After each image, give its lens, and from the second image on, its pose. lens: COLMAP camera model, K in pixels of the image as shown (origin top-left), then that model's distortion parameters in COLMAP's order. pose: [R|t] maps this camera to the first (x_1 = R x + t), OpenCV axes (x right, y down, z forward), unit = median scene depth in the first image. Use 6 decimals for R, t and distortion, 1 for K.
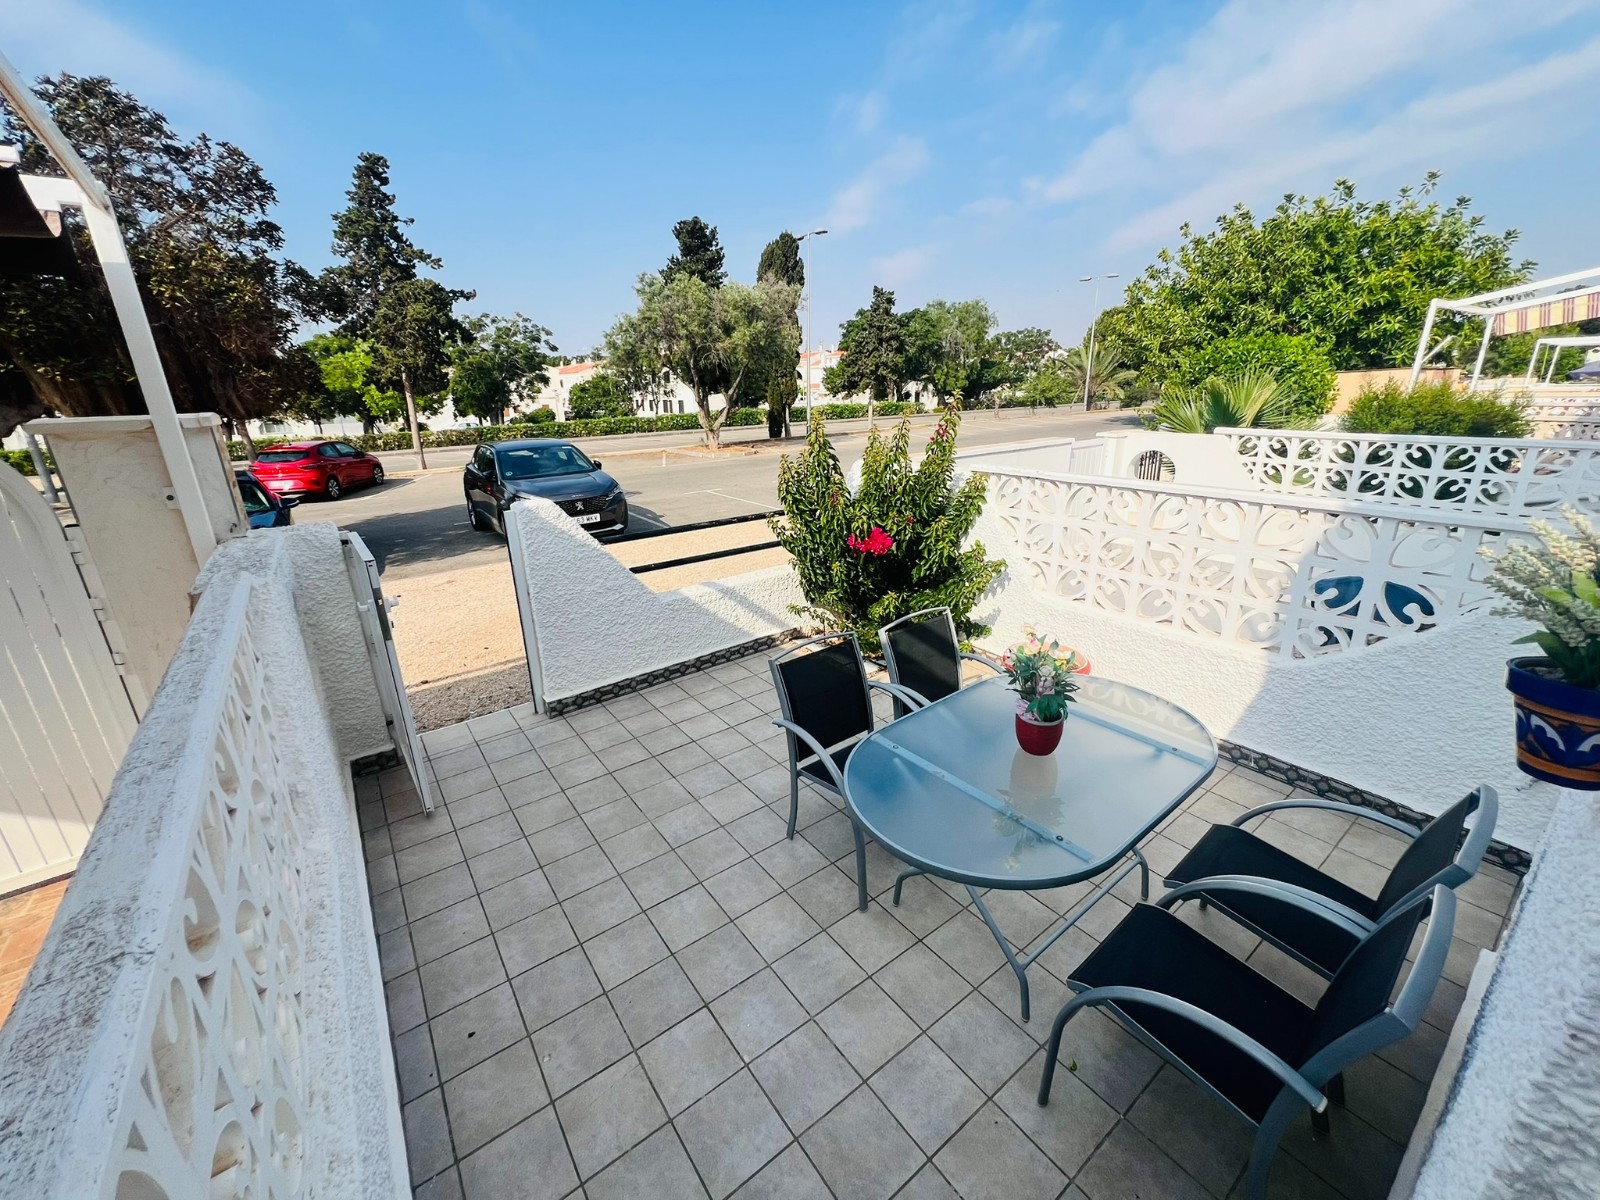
lens RADIAL K [[642.7, 0, 791.8], [0, 642.7, 597.6], [0, 0, 1]] dist [-0.001734, 0.000267]
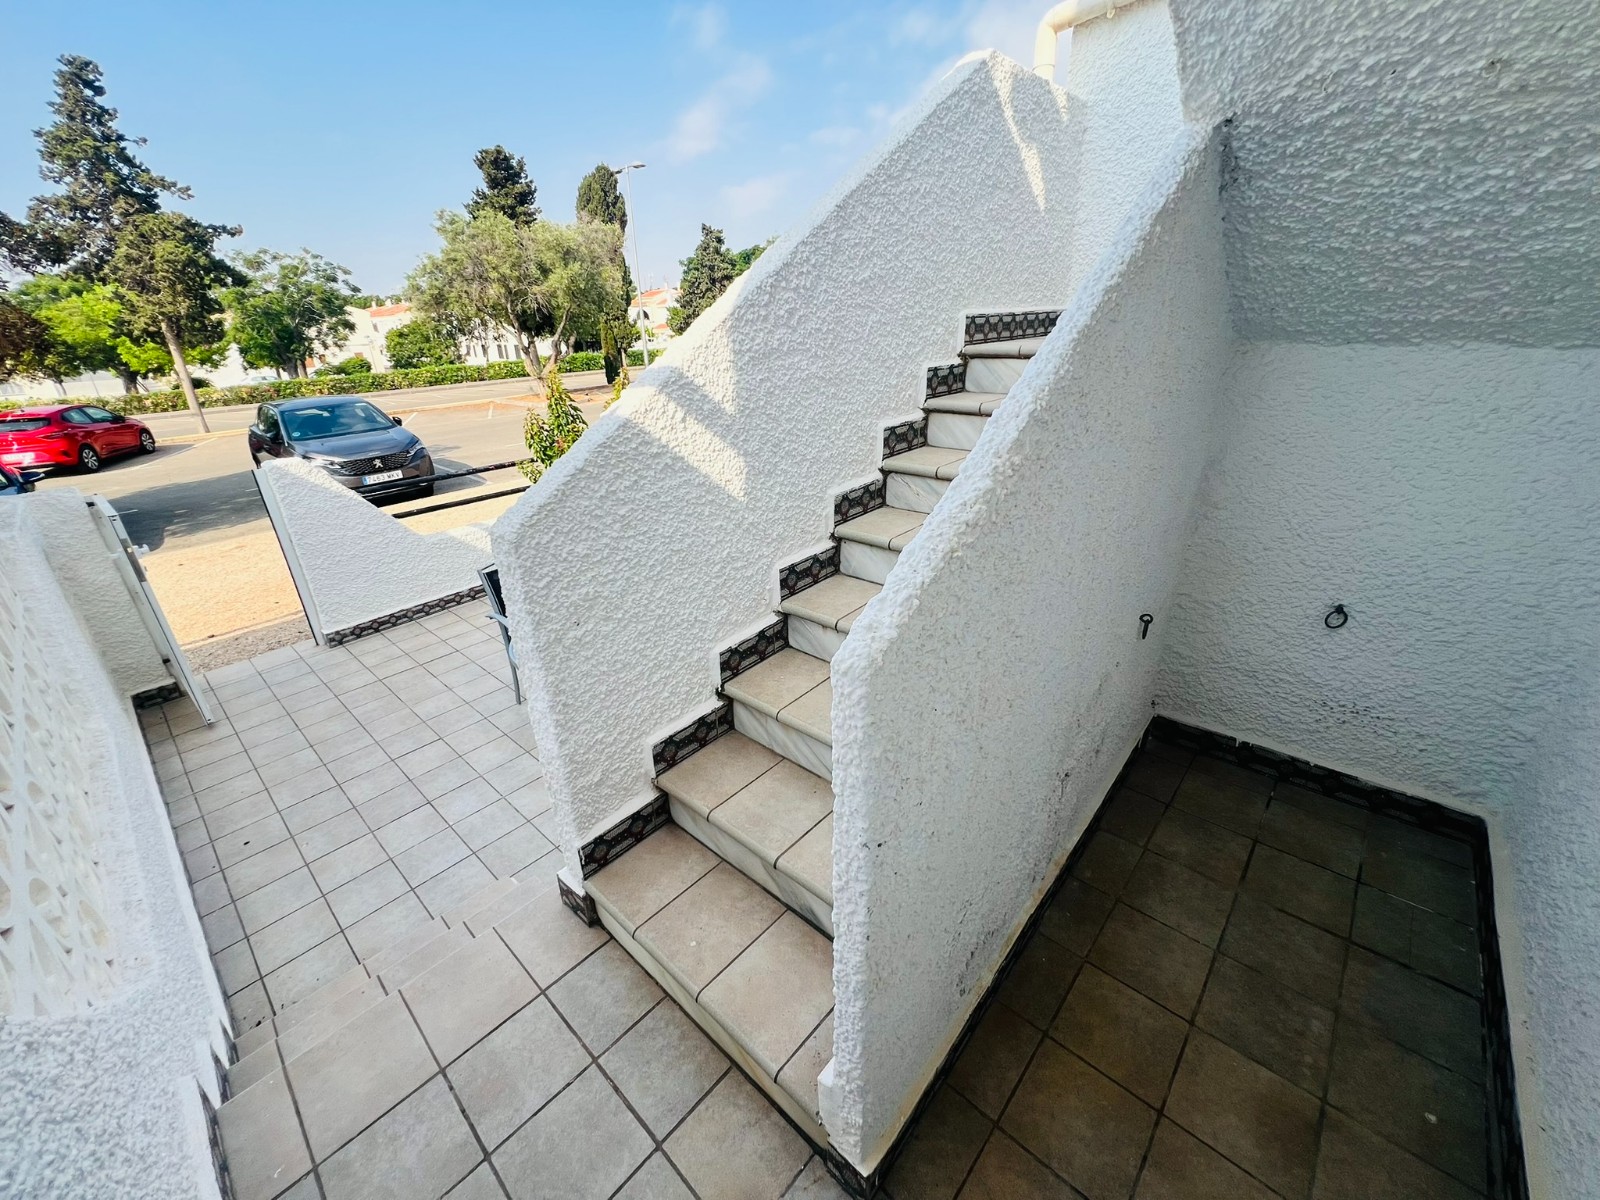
lens RADIAL K [[642.7, 0, 794.2], [0, 642.7, 596.7], [0, 0, 1]] dist [-0.001734, 0.000267]
pose [[0.978400, -0.091918, 0.185161, 0.049616], [0.076254, 0.993016, 0.090025, 0.011453], [-0.192142, -0.073961, 0.978576, -0.060648]]
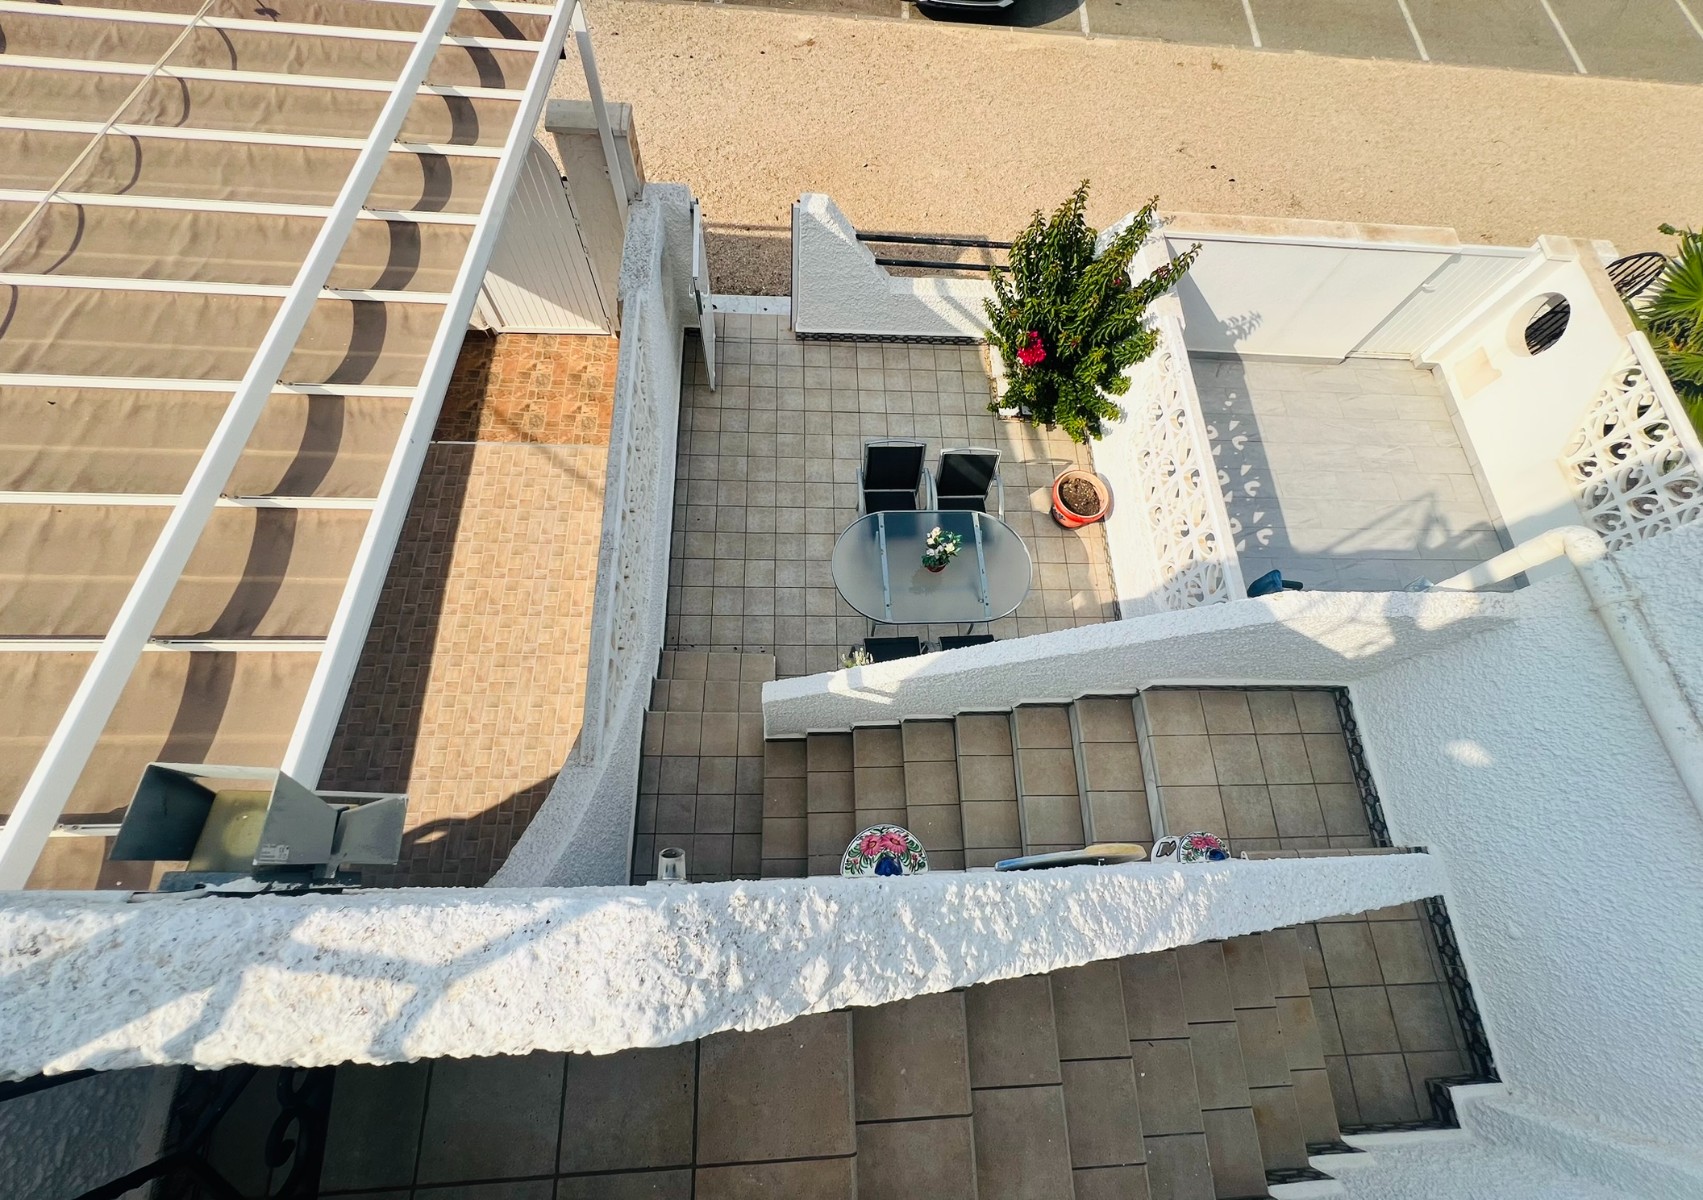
lens RADIAL K [[684.7, 0, 845.4], [0, 684.7, 635.8], [0, 0, 1]] dist [-0.004356, -0.000130]
pose [[0.817207, 0.566664, -0.105186, 0.060018], [-0.275176, 0.543983, 0.792692, -0.155738], [0.506410, -0.618849, 0.600479, -0.073122]]
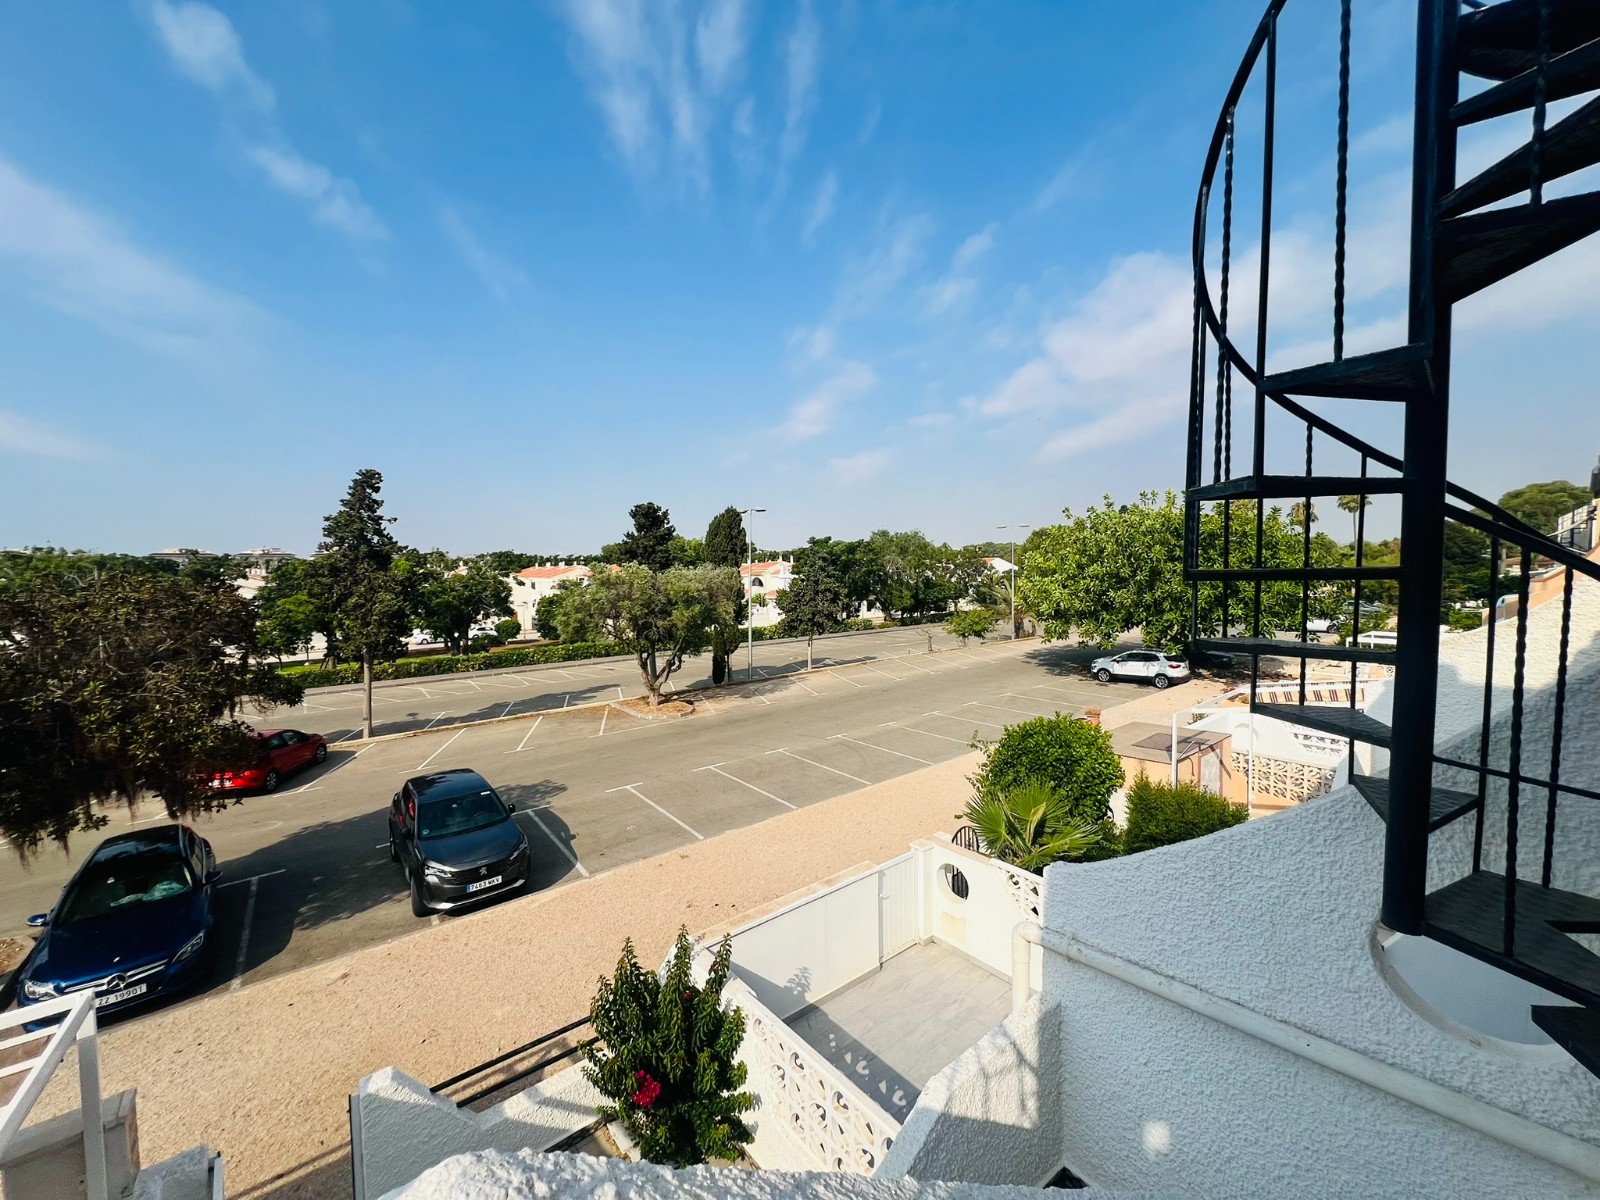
lens RADIAL K [[642.7, 0, 793.7], [0, 642.7, 596.4], [0, 0, 1]] dist [-0.001734, 0.000267]
pose [[0.998851, 0.010324, 0.046799, 0.073475], [0.002698, 0.962856, -0.270002, -0.144851], [-0.047849, 0.269818, 0.961722, -0.110939]]
